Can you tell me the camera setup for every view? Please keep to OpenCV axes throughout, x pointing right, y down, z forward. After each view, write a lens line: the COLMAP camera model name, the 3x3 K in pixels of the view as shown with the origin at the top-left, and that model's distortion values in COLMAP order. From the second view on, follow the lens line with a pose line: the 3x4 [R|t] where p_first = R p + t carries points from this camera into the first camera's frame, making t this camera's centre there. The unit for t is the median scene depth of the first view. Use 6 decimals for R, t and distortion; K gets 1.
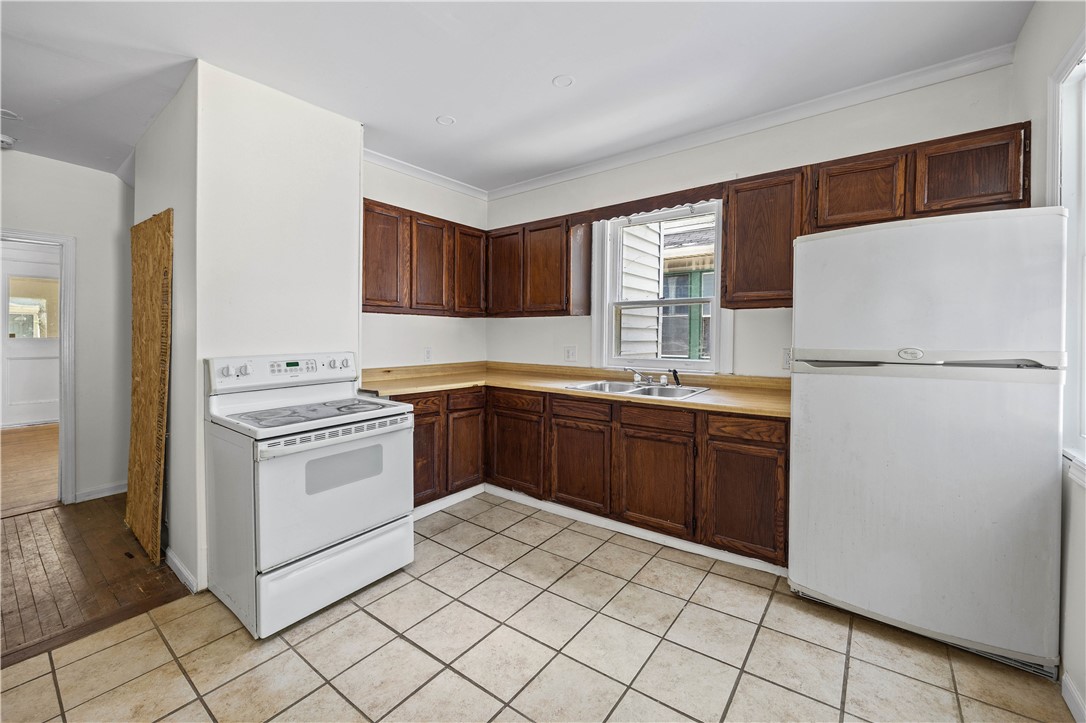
lens RADIAL K [[452.4, 0, 551.3], [0, 452.4, 345.0], [0, 0, 1]] dist [-0.002100, 0.000152]
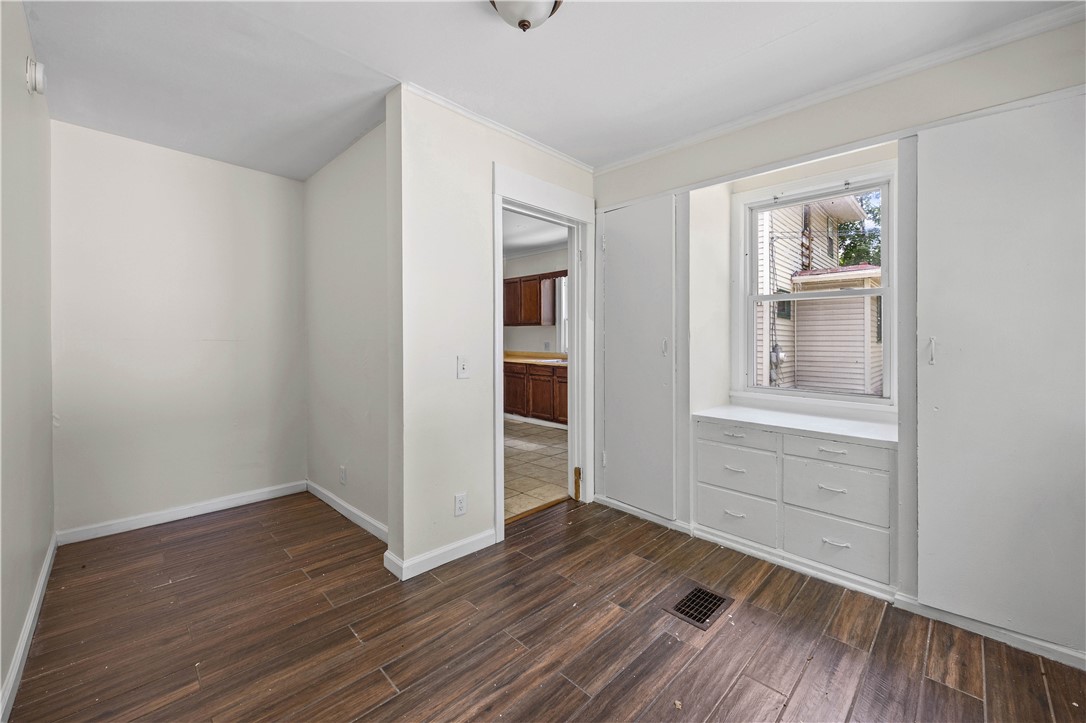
lens RADIAL K [[452.4, 0, 551.3], [0, 452.4, 345.0], [0, 0, 1]] dist [-0.002100, 0.000152]
pose [[0.991577, -0.004189, -0.129451, 0.375437], [0.004129, 0.999991, -0.000735, 0.023788], [0.129452, 0.000194, 0.991586, -1.047593]]
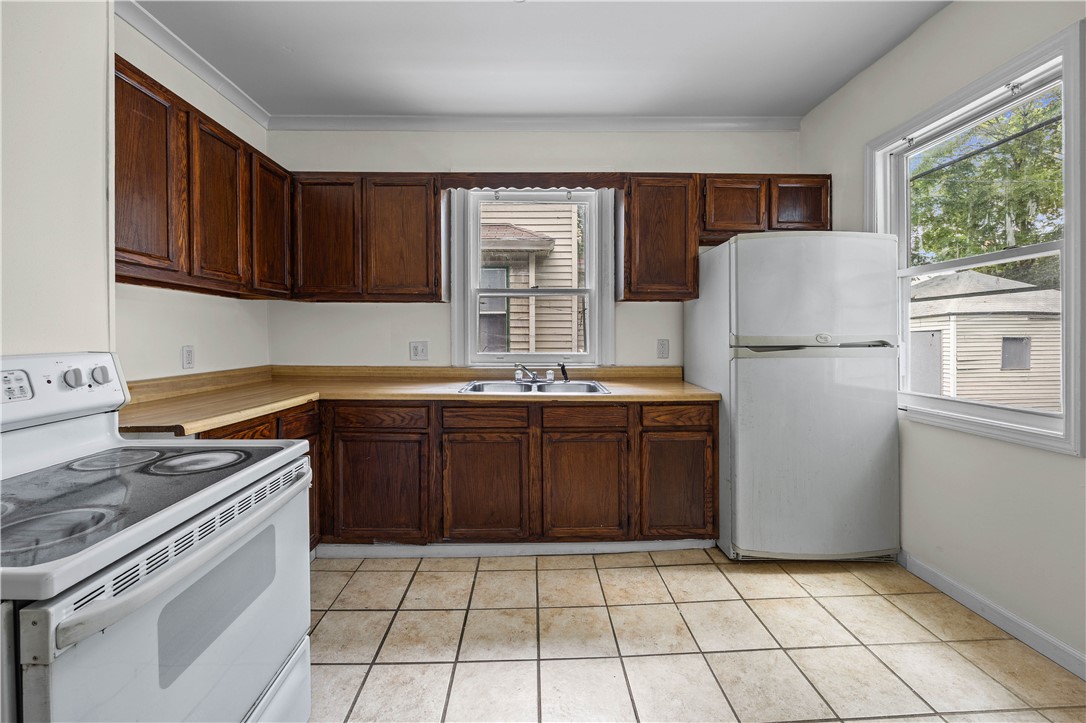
lens RADIAL K [[452.4, 0, 551.3], [0, 452.4, 345.0], [0, 0, 1]] dist [-0.002100, 0.000152]
pose [[0.777410, -0.014835, 0.628820, -0.341475], [0.015398, 0.999871, 0.004553, 0.011938], [-0.628806, 0.006143, 0.777538, 0.296514]]
